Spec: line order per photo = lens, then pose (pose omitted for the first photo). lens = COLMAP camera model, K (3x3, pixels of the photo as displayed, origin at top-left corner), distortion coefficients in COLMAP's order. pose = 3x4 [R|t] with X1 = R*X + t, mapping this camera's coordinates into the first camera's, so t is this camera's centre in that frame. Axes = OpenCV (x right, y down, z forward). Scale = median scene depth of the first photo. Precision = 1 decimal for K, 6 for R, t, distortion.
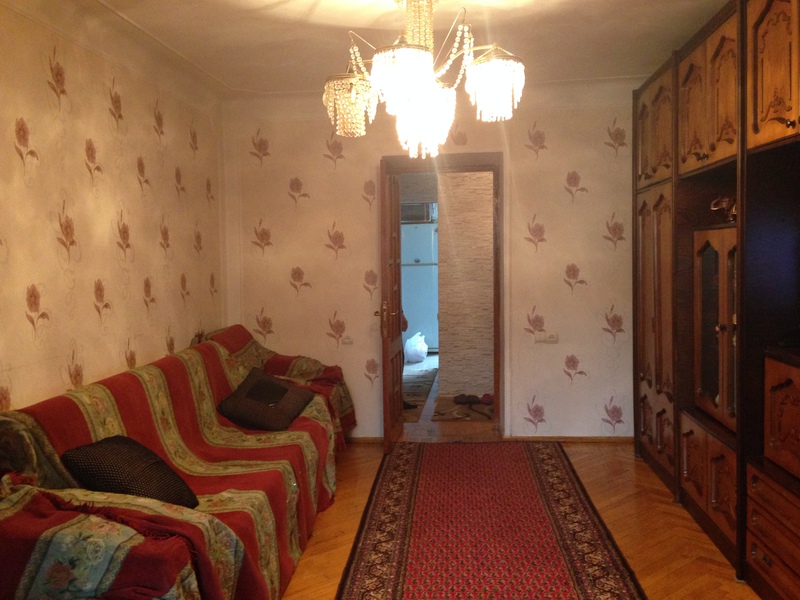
lens RADIAL K [[764.5, 0, 402.9], [0, 764.5, 267.0], [0, 0, 1]] dist [0.109048, -0.158941]
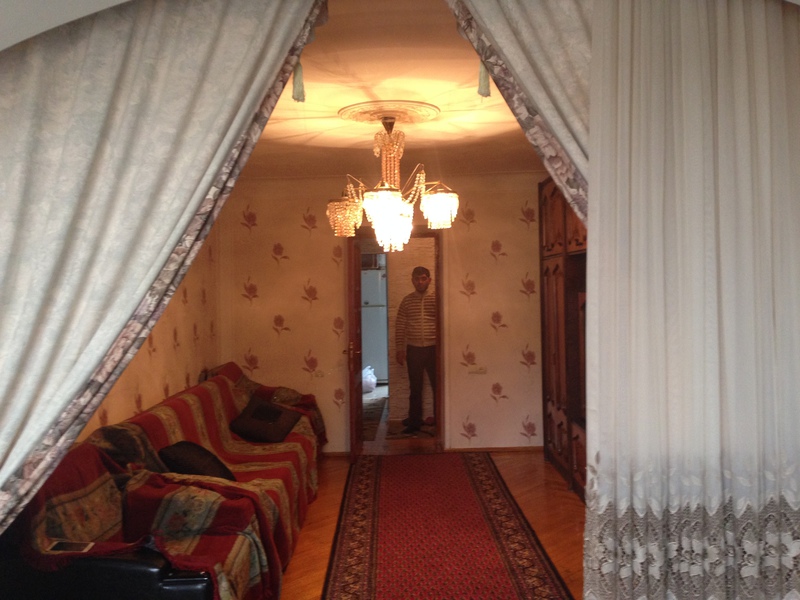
lens RADIAL K [[764.5, 0, 402.9], [0, 764.5, 267.0], [0, 0, 1]] dist [0.109048, -0.158941]
pose [[0.996588, -0.000649, 0.082536, -0.053428], [0.004120, 0.999114, -0.041894, -0.032740], [-0.082435, 0.042091, 0.995707, -0.345272]]
